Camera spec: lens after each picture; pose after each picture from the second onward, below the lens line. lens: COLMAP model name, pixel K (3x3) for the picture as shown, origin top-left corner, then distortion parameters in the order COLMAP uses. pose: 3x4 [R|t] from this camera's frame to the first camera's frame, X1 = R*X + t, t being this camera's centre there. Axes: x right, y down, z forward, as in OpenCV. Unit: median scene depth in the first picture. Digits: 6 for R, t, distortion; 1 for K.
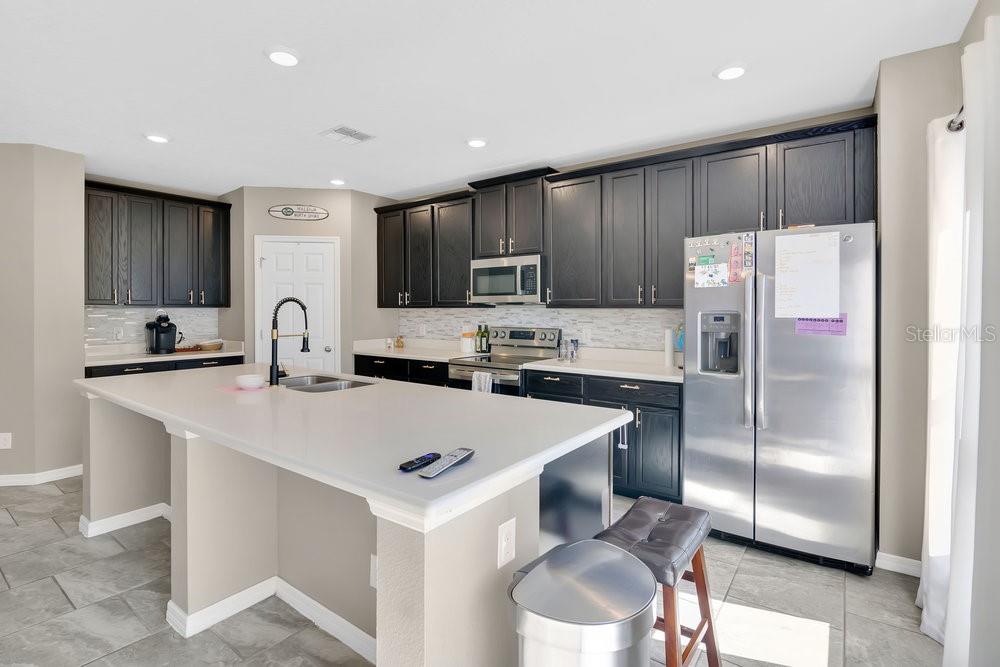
lens RADIAL K [[480.7, 0, 493.9], [0, 480.7, 309.6], [0, 0, 1]] dist [-0.011147, 0.000696]
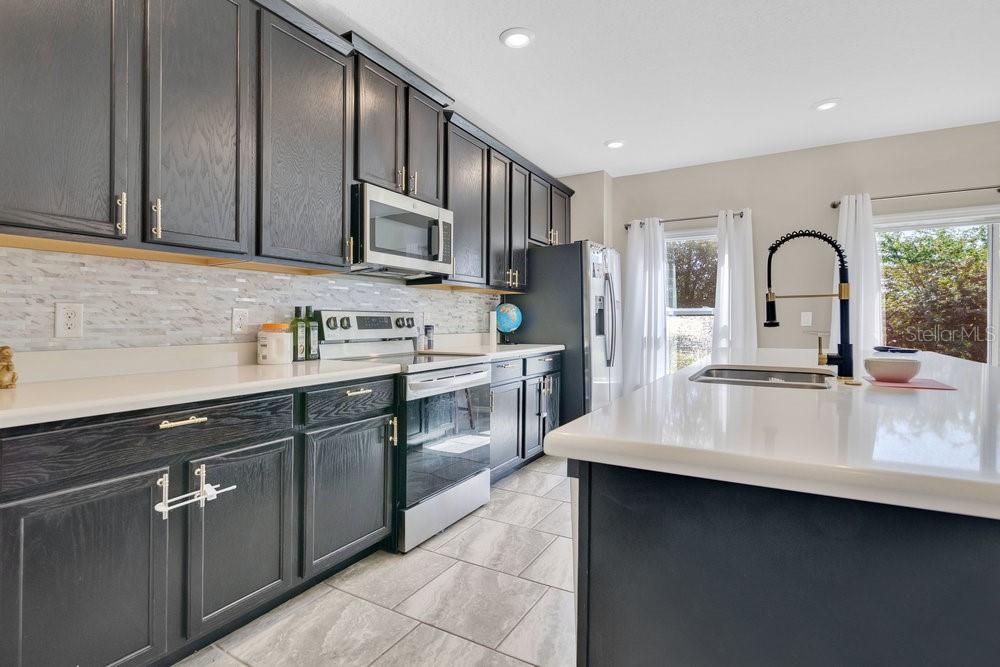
lens RADIAL K [[480.7, 0, 504.5], [0, 480.7, 322.9], [0, 0, 1]] dist [-0.011147, 0.000696]
pose [[-0.117357, -0.002687, 0.993086, -0.625691], [0.003855, 0.999988, 0.003161, 0.054818], [-0.993082, 0.004199, -0.117345, 0.947800]]
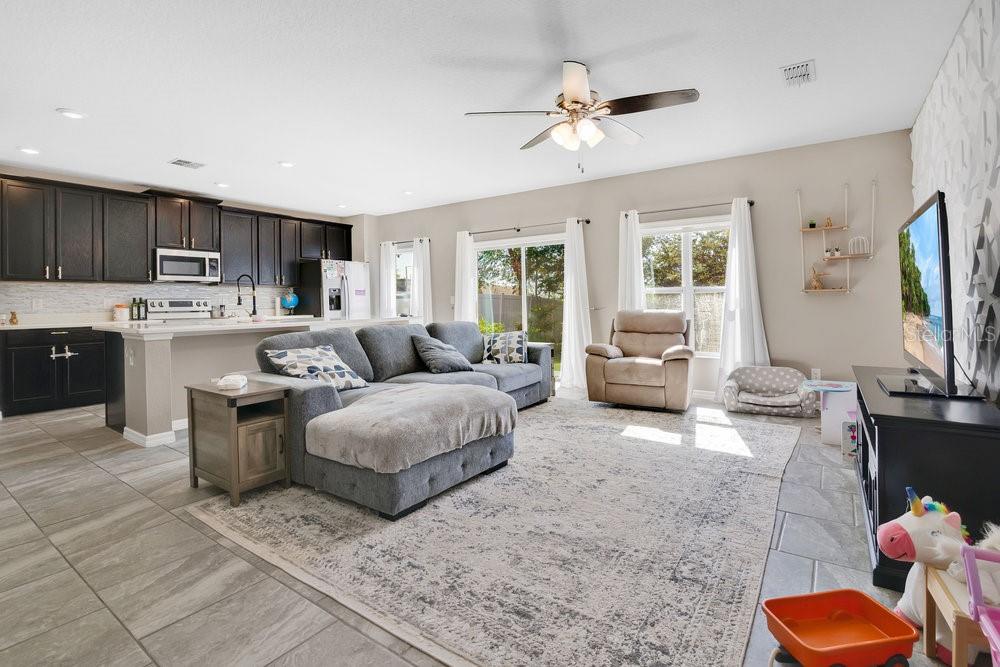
lens RADIAL K [[480.7, 0, 508.7], [0, 480.7, 299.8], [0, 0, 1]] dist [-0.011147, 0.000696]
pose [[-0.019144, 0.003949, 0.999809, -1.462546], [0.011137, 0.999931, -0.003736, 0.059632], [-0.999755, 0.011063, -0.019187, 0.046386]]
